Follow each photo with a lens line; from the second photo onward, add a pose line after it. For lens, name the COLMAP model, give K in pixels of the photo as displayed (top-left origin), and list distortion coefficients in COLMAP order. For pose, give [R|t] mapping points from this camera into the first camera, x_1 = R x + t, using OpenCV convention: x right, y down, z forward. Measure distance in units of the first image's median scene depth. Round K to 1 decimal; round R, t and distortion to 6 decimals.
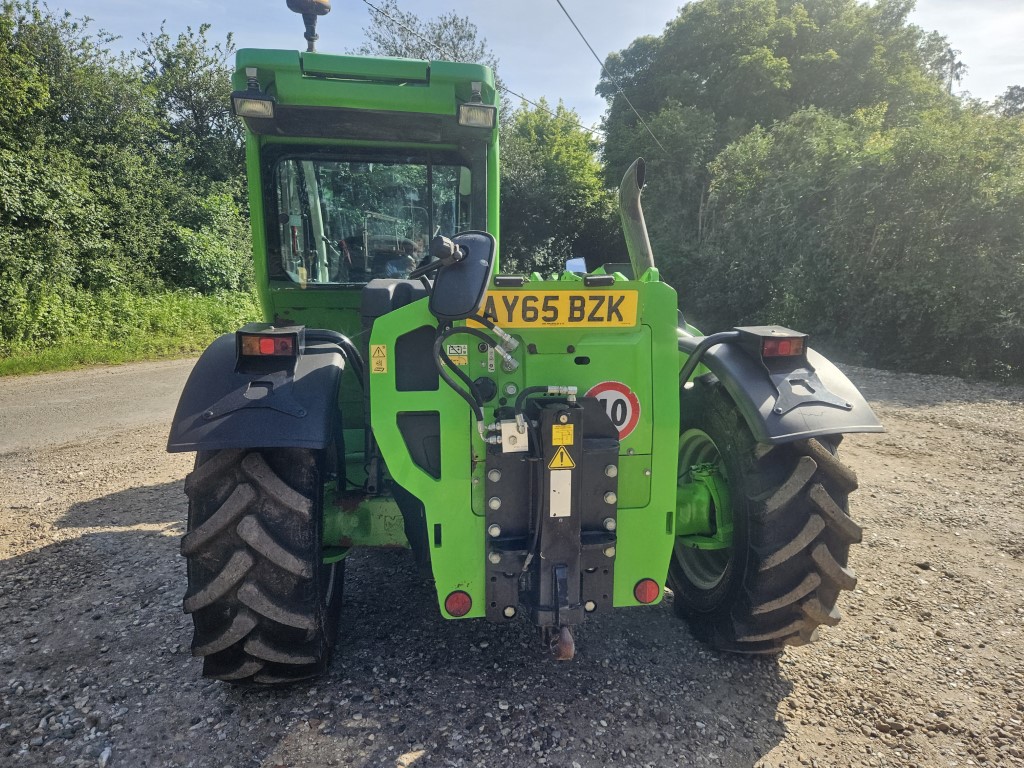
lens RADIAL K [[698.9, 0, 512.5], [0, 698.9, 361.9], [0, 0, 1]] dist [0.063123, -0.057186]
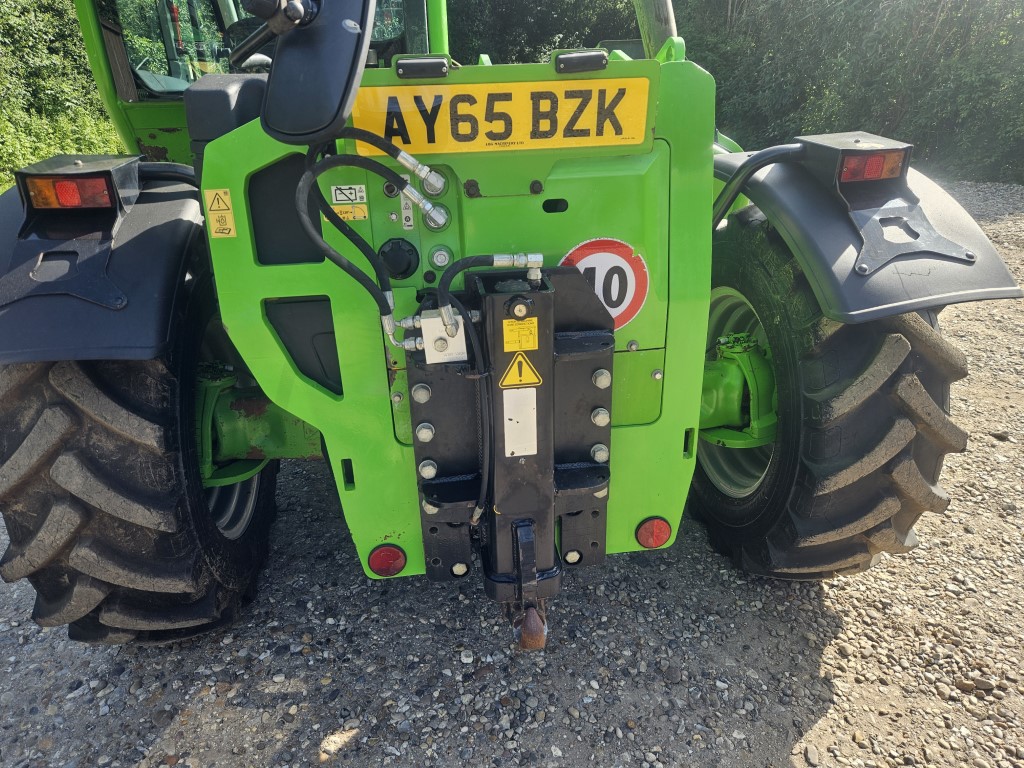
lens RADIAL K [[698.9, 0, 512.5], [0, 698.9, 361.9], [0, 0, 1]] dist [0.063123, -0.057186]
pose [[0.999338, -0.028017, -0.023207, 0.066150], [0.032919, 0.967944, 0.249001, -0.021323], [0.015487, -0.249600, 0.968225, 0.337885]]
